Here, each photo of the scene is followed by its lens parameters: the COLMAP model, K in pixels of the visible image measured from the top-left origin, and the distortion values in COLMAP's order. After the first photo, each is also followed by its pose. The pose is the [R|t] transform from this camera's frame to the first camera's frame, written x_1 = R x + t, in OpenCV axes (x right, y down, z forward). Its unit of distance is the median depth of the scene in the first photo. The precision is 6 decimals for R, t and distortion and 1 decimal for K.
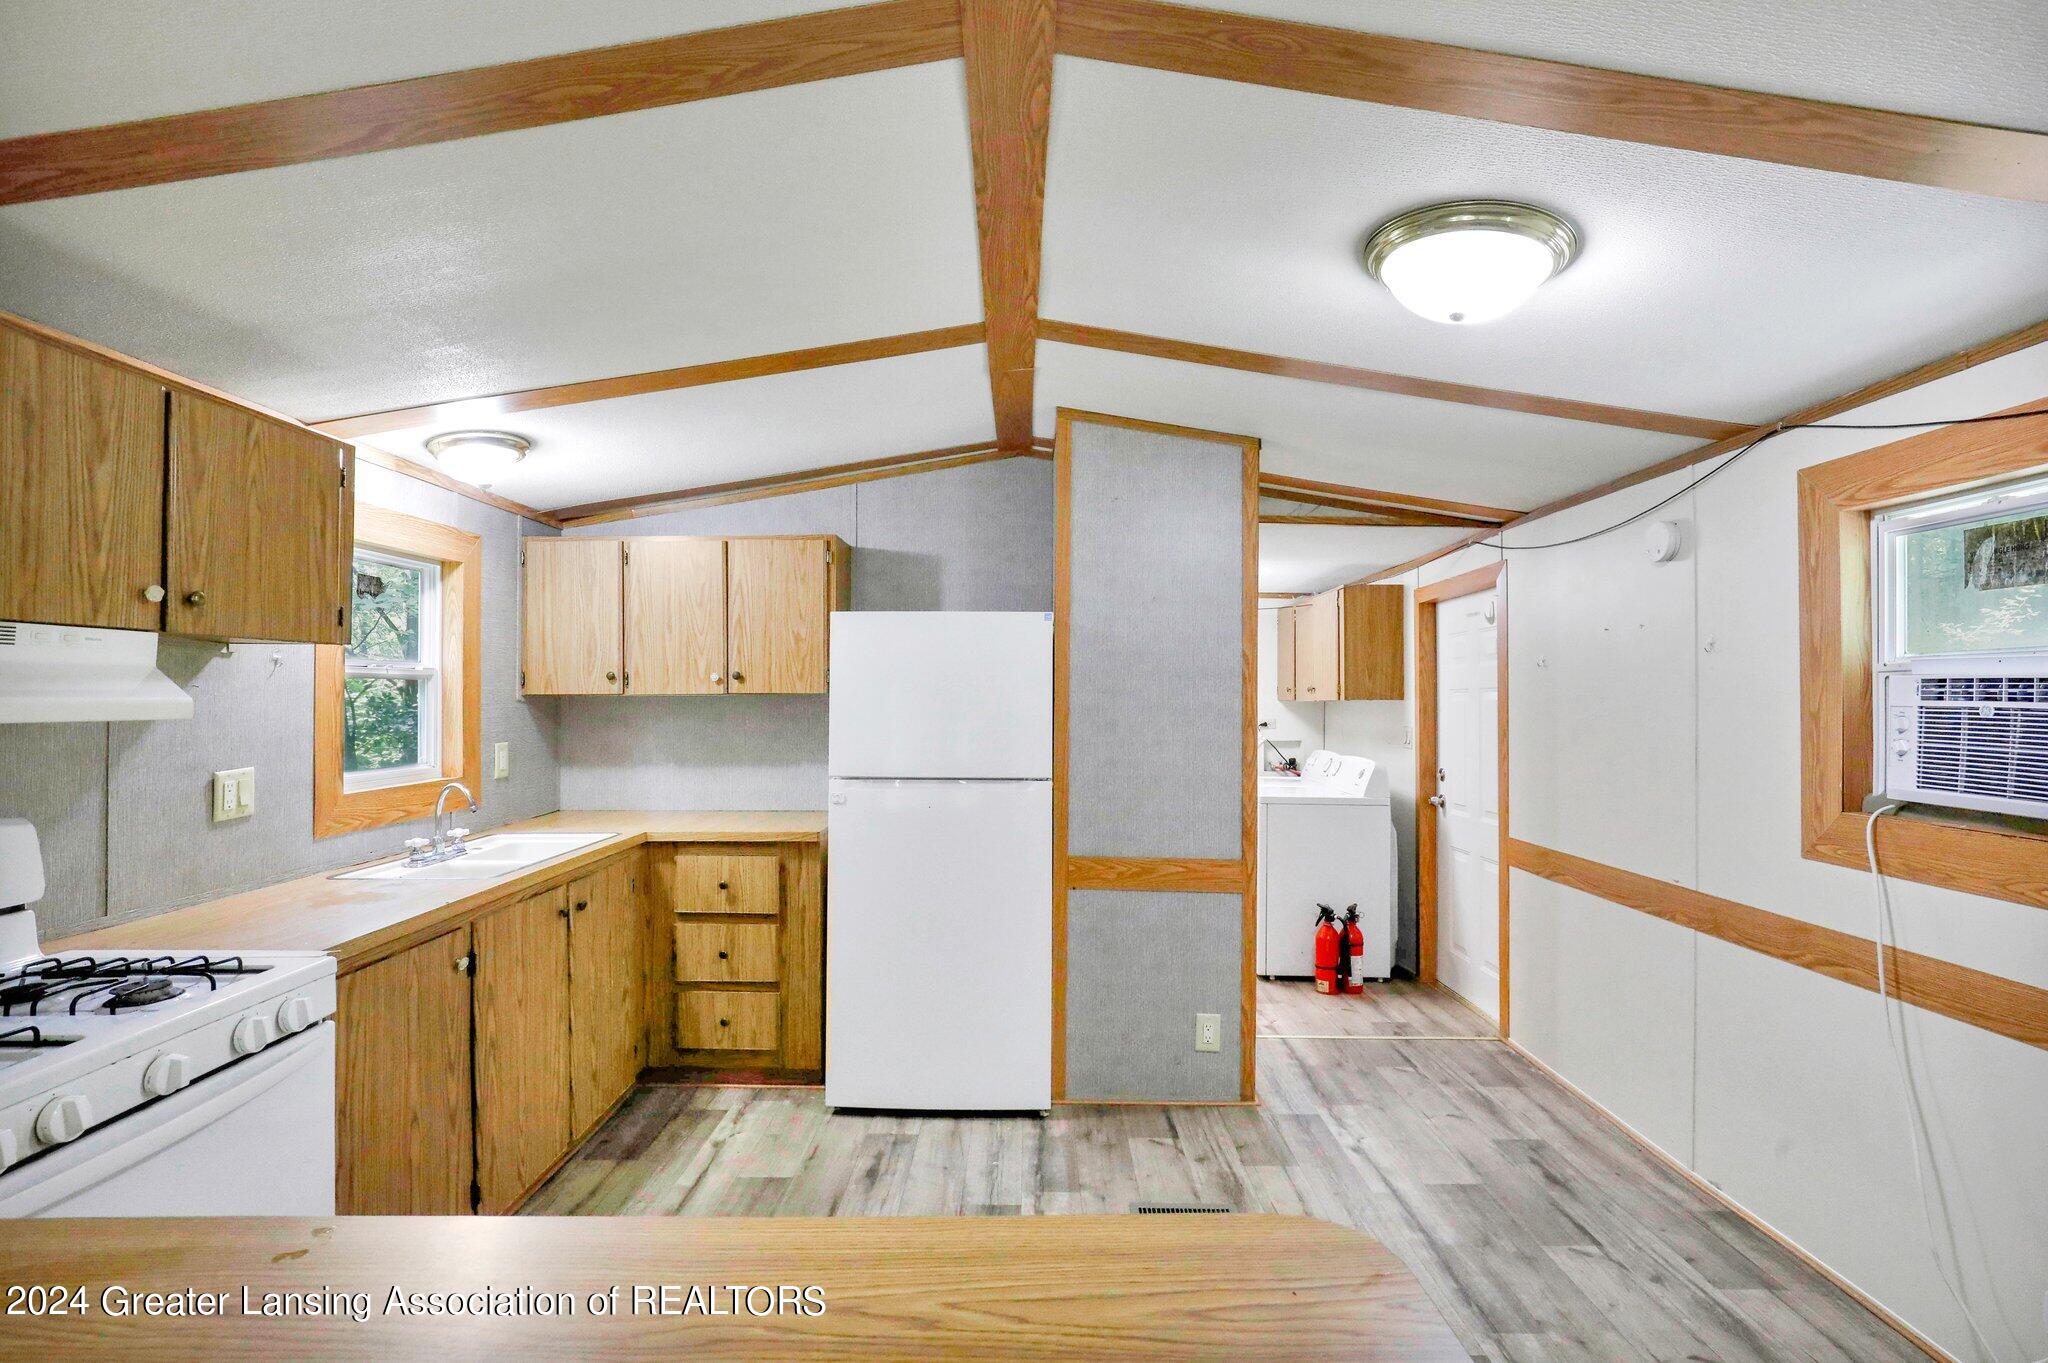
lens RADIAL K [[953.5, 0, 1022.1], [0, 953.5, 676.7], [0, 0, 1]] dist [-0.018352, -0.000389]
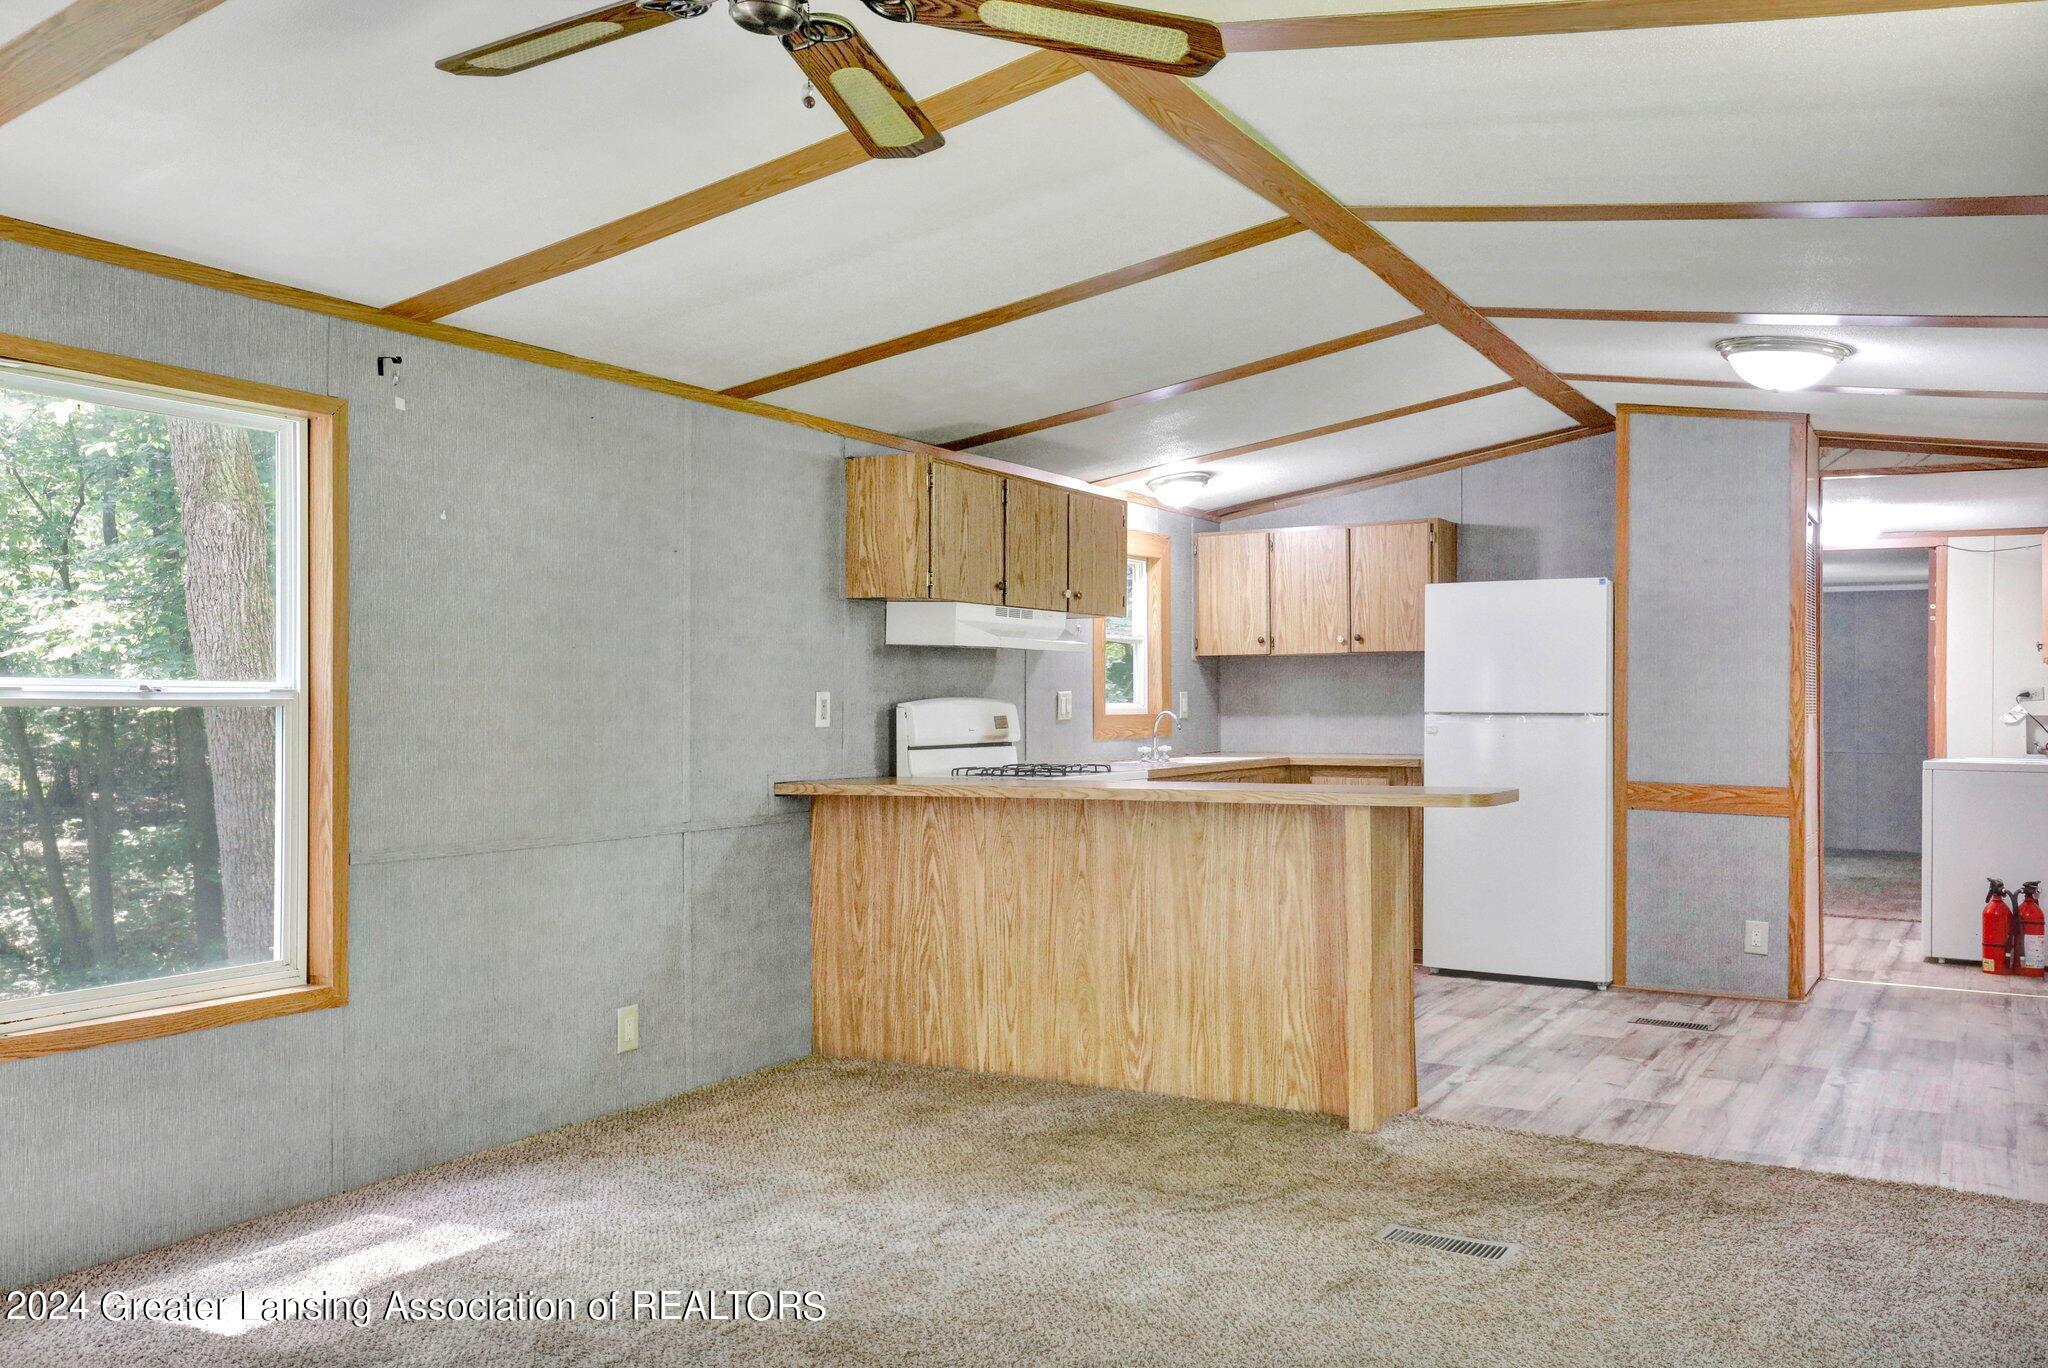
lens RADIAL K [[1636.3, 0, 1024.7], [0, 1636.3, 682.8], [0, 0, 1]] dist [0.042493, 0.000478]
pose [[0.864636, -0.007547, -0.502342, 0.402151], [0.010367, 0.999942, 0.002823, 0.048267], [0.502292, -0.007649, 0.864664, -1.075710]]
